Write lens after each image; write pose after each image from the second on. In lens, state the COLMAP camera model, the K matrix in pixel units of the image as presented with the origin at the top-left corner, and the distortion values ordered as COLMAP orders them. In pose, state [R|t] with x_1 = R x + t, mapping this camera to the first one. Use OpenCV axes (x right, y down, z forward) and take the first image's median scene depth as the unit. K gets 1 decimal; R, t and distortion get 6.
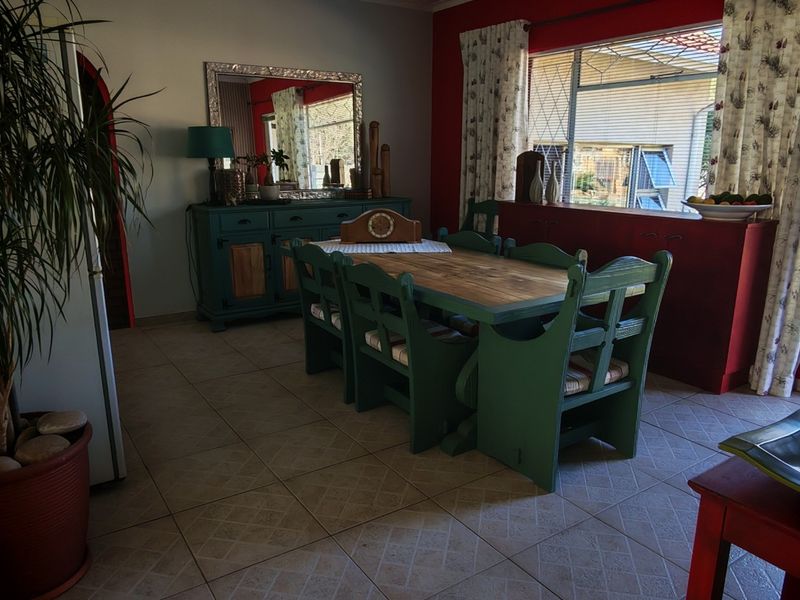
lens RADIAL K [[601.0, 0, 398.5], [0, 601.0, 303.5], [0, 0, 1]] dist [-0.021825, 0.008680]
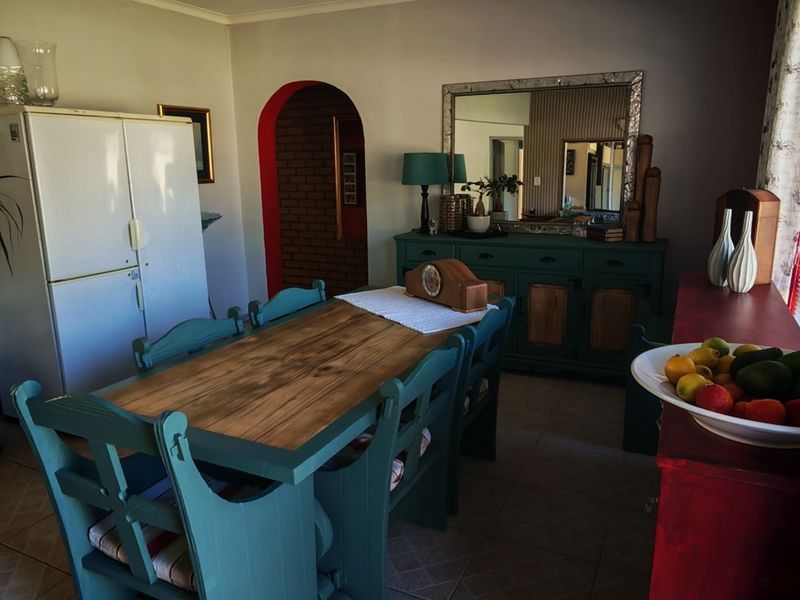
lens RADIAL K [[601.0, 0, 395.3], [0, 601.0, 303.6], [0, 0, 1]] dist [-0.021825, 0.008680]
pose [[0.493854, 0.191389, -0.848221, 0.680038], [-0.194576, 0.975064, 0.106723, -0.193031], [0.847495, 0.112338, 0.518779, 0.616142]]
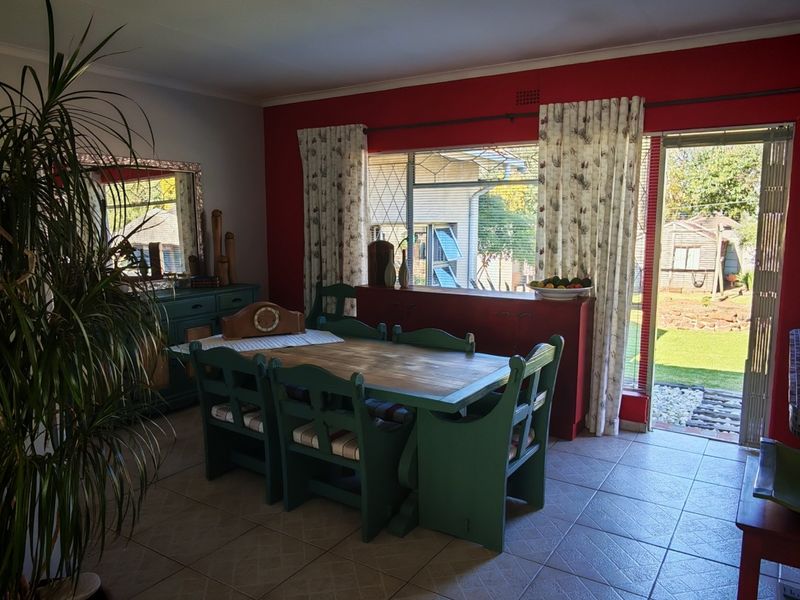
lens RADIAL K [[601.0, 0, 401.1], [0, 601.0, 302.5], [0, 0, 1]] dist [-0.021825, 0.008680]
pose [[0.920028, -0.055920, 0.387843, -0.234405], [0.096075, 0.991746, -0.084913, -0.055286], [-0.379893, 0.115384, 0.917806, -0.024232]]
